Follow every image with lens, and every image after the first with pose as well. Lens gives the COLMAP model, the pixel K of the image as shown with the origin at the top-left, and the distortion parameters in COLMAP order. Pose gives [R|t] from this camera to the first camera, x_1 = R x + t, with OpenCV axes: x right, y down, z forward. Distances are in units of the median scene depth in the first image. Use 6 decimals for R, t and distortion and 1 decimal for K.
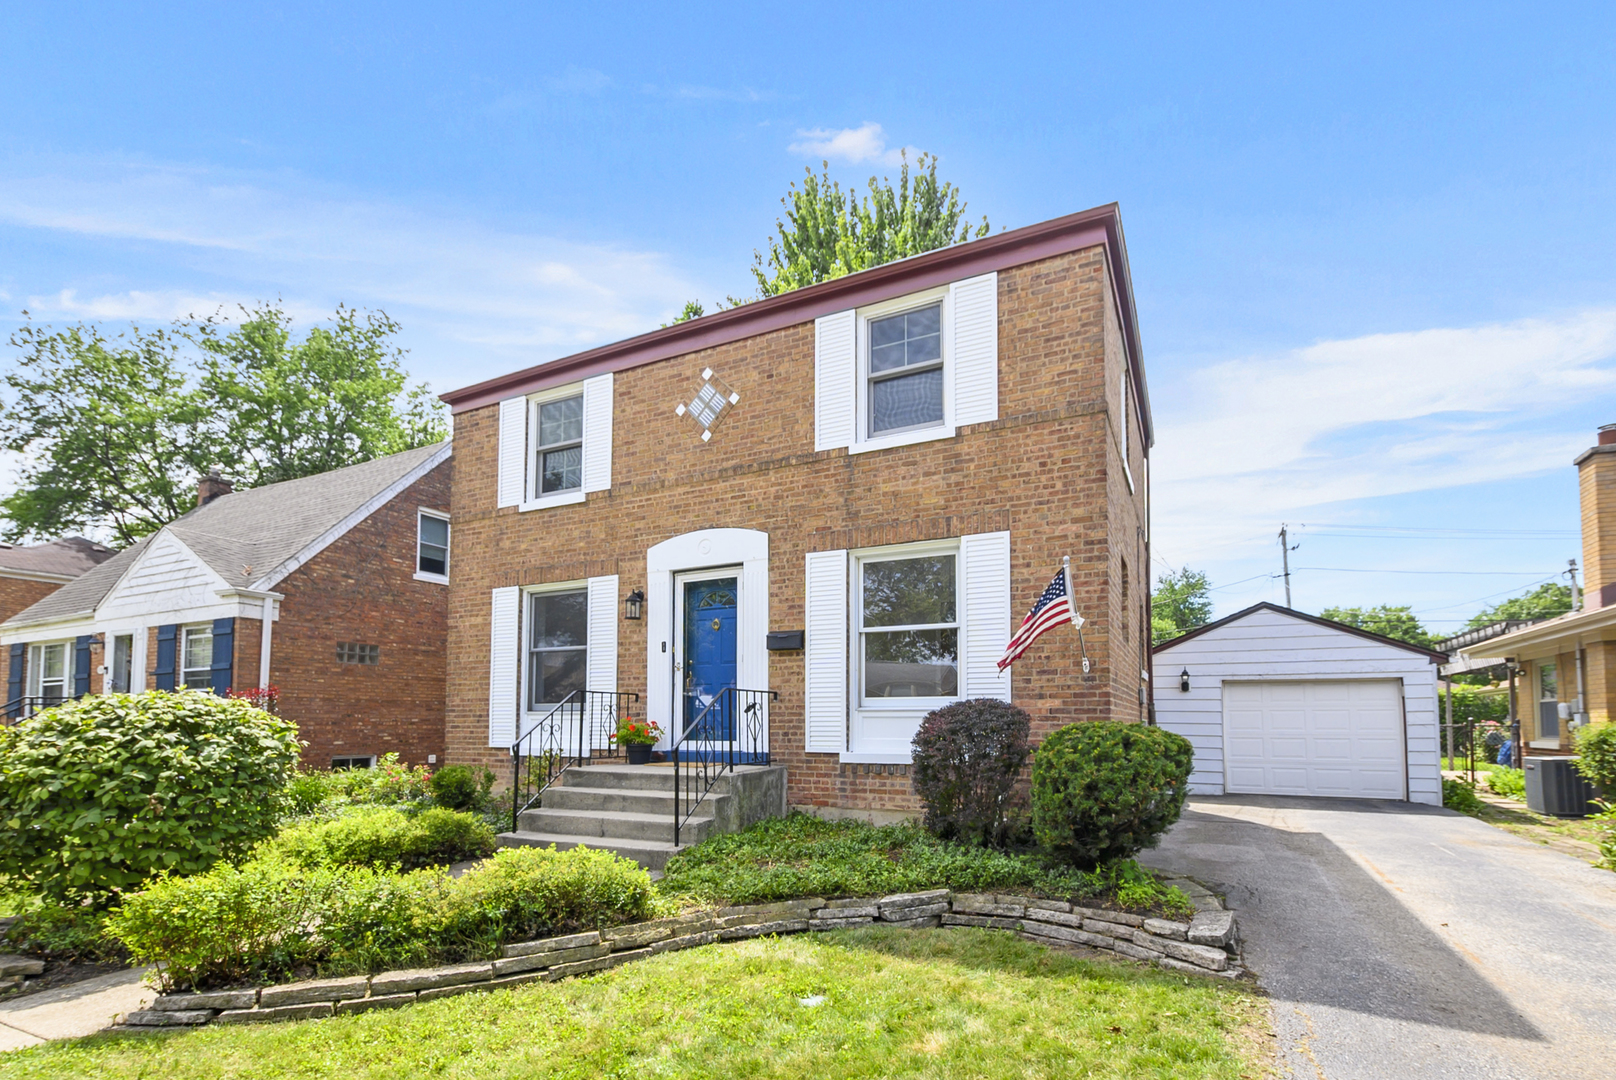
lens RADIAL K [[747.8, 0, 809.3], [0, 747.8, 692.1], [0, 0, 1]] dist [0.000945, 0.000037]
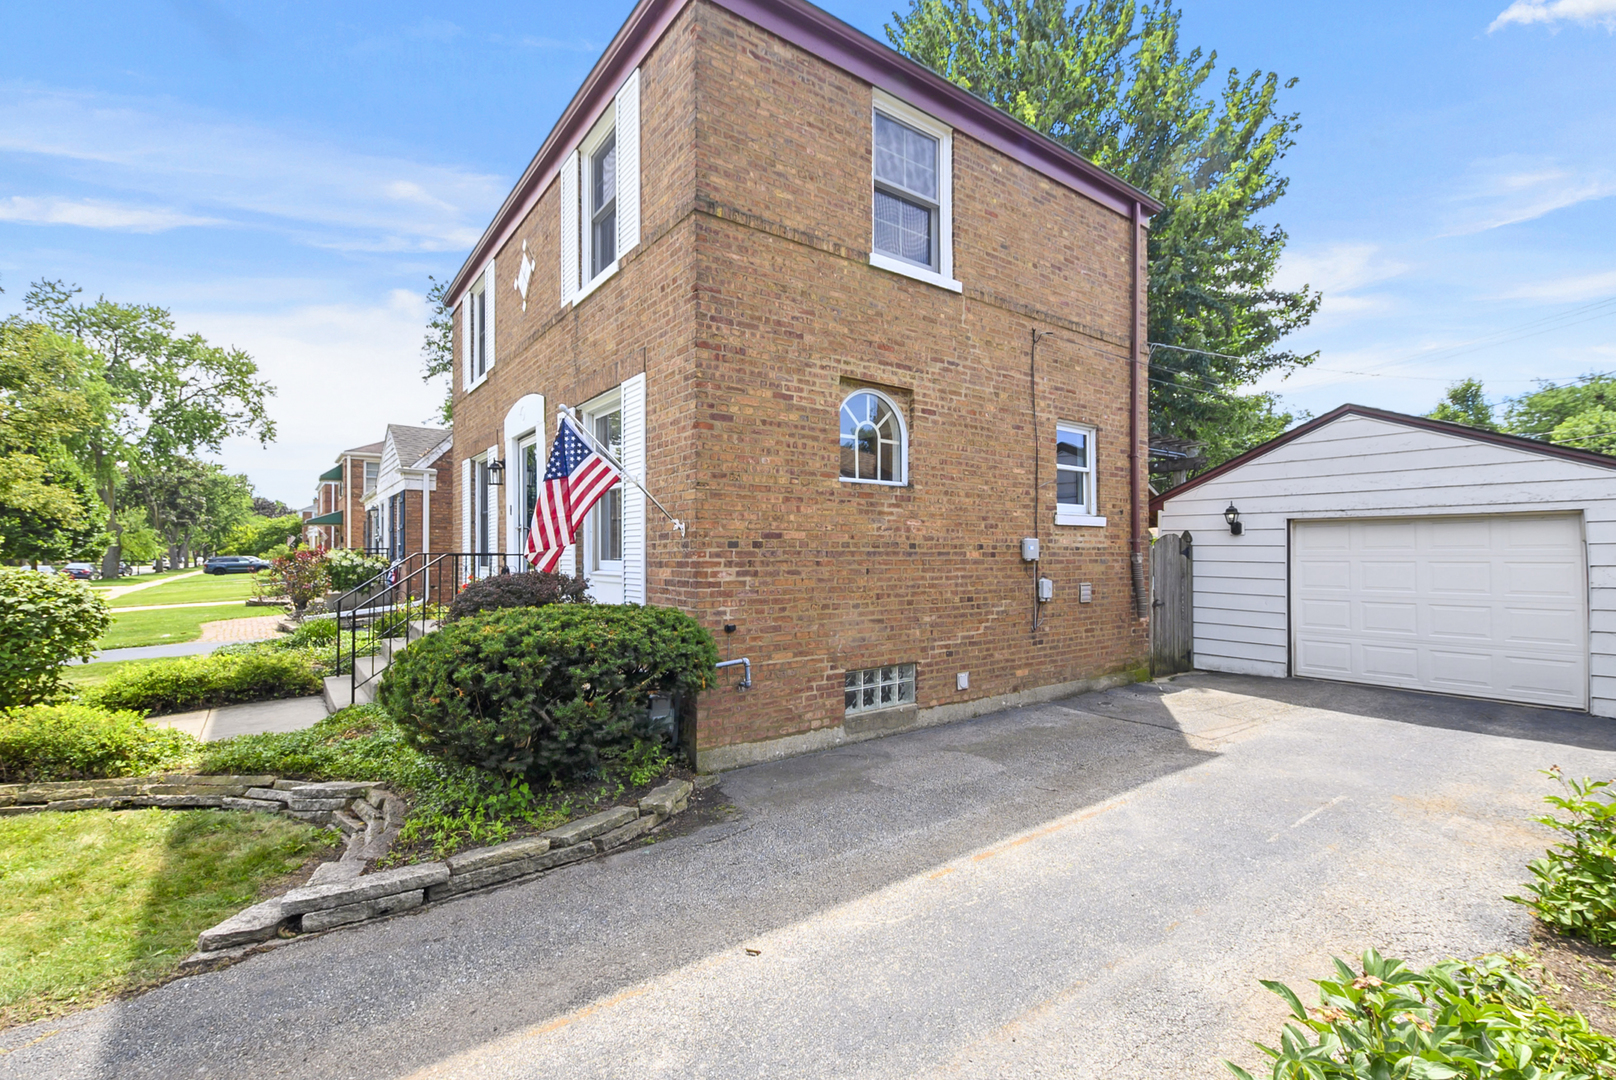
lens RADIAL K [[708.6, 0, 810.5], [0, 708.6, 546.1], [0, 0, 1]] dist [0.001091, -0.000016]
pose [[0.896930, -0.008235, -0.442096, 0.772503], [0.022251, 0.999400, 0.026526, -0.031200], [0.441613, -0.033629, 0.896575, 0.333006]]
